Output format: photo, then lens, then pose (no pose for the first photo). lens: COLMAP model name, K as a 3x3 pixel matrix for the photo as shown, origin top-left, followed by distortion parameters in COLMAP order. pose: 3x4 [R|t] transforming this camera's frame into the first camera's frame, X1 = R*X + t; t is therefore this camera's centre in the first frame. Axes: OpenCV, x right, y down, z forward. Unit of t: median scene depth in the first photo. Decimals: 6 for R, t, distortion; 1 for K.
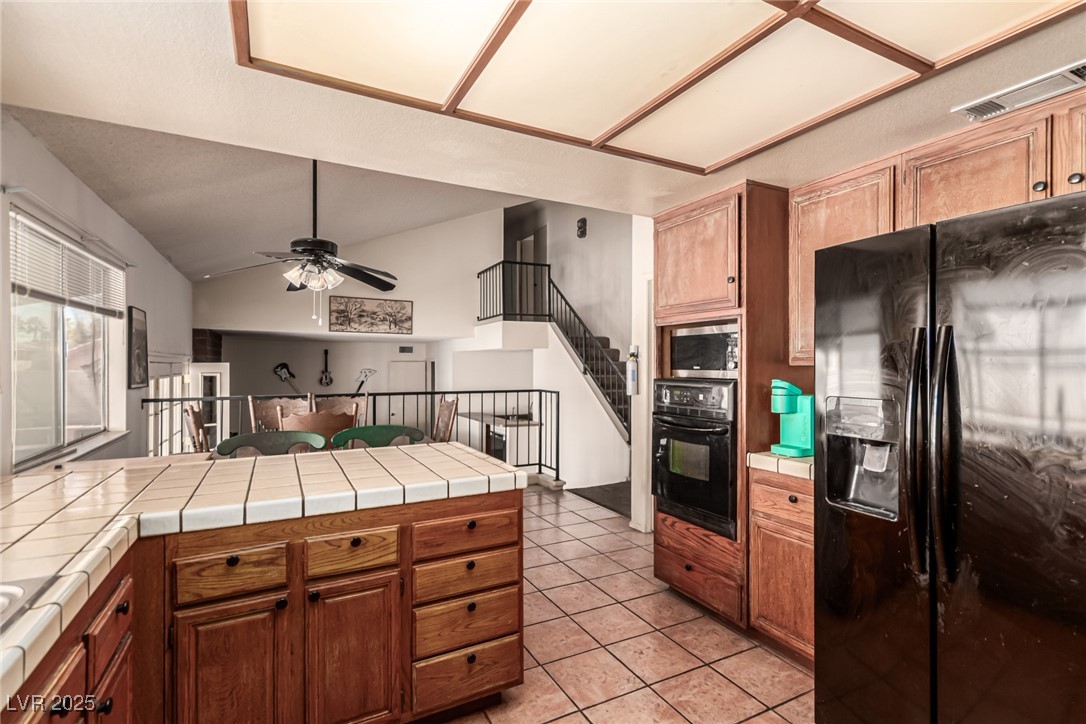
lens RADIAL K [[514.0, 0, 547.3], [0, 514.0, 364.2], [0, 0, 1]] dist [0.007886, 0.000469]
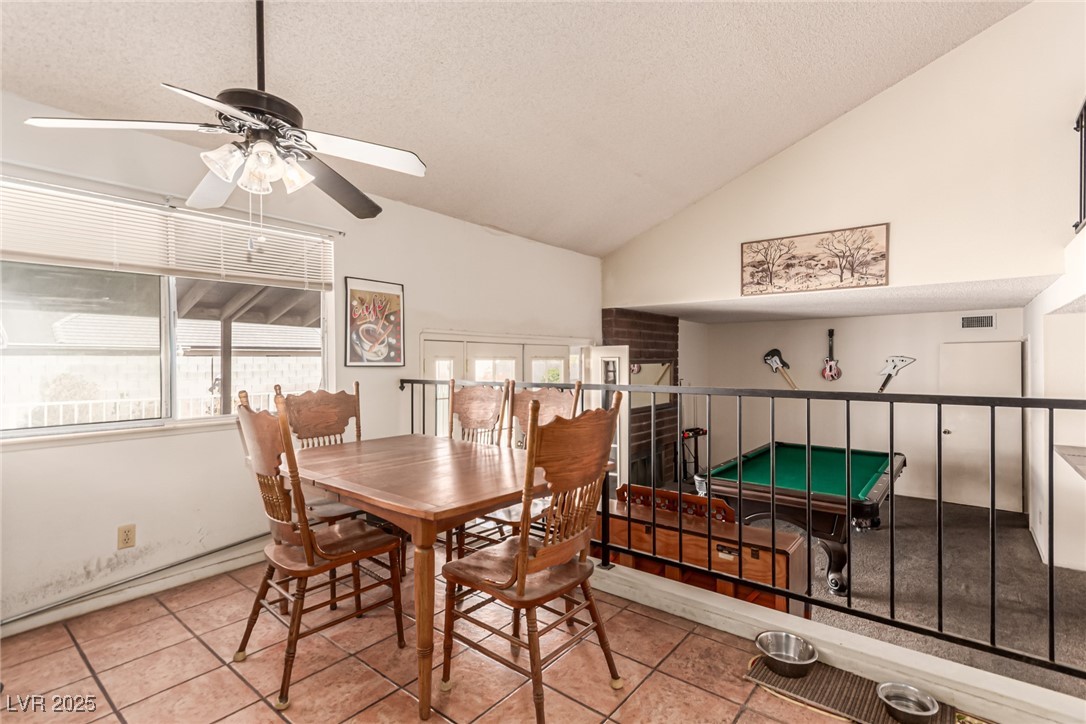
lens RADIAL K [[507.3, 0, 549.7], [0, 507.3, 365.7], [0, 0, 1]] dist [0.008252, 0.000167]
pose [[0.395551, 0.005984, -0.918425, 0.147167], [0.003617, 0.999961, 0.008073, 0.034952], [0.918437, -0.006516, 0.395514, 0.843585]]
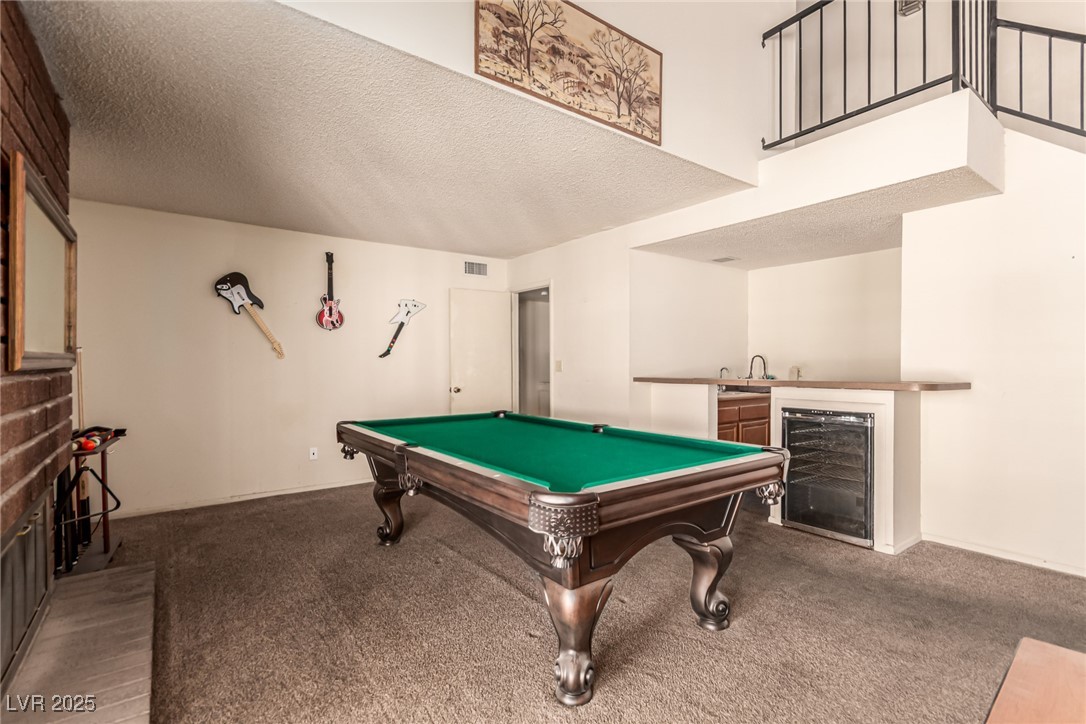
lens RADIAL K [[507.3, 0, 549.7], [0, 507.3, 365.7], [0, 0, 1]] dist [0.008252, 0.000167]
pose [[0.985677, -0.006417, 0.168520, -0.720512], [0.005472, 0.999967, 0.006070, 0.172132], [-0.168553, -0.005061, 0.985680, 1.174525]]
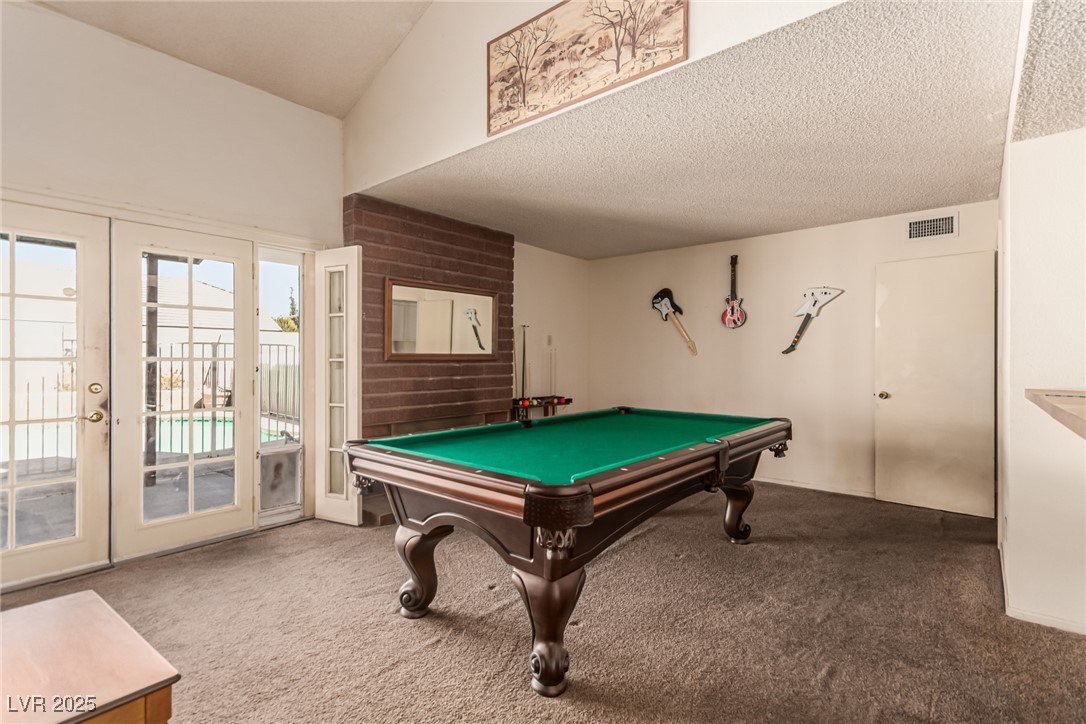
lens RADIAL K [[510.7, 0, 547.3], [0, 510.7, 362.5], [0, 0, 1]] dist [0.002245, 0.001187]
pose [[0.377094, 0.006588, -0.926152, -0.082085], [-0.004659, 0.999976, 0.005216, 0.174041], [0.926163, 0.002348, 0.377115, 1.494387]]
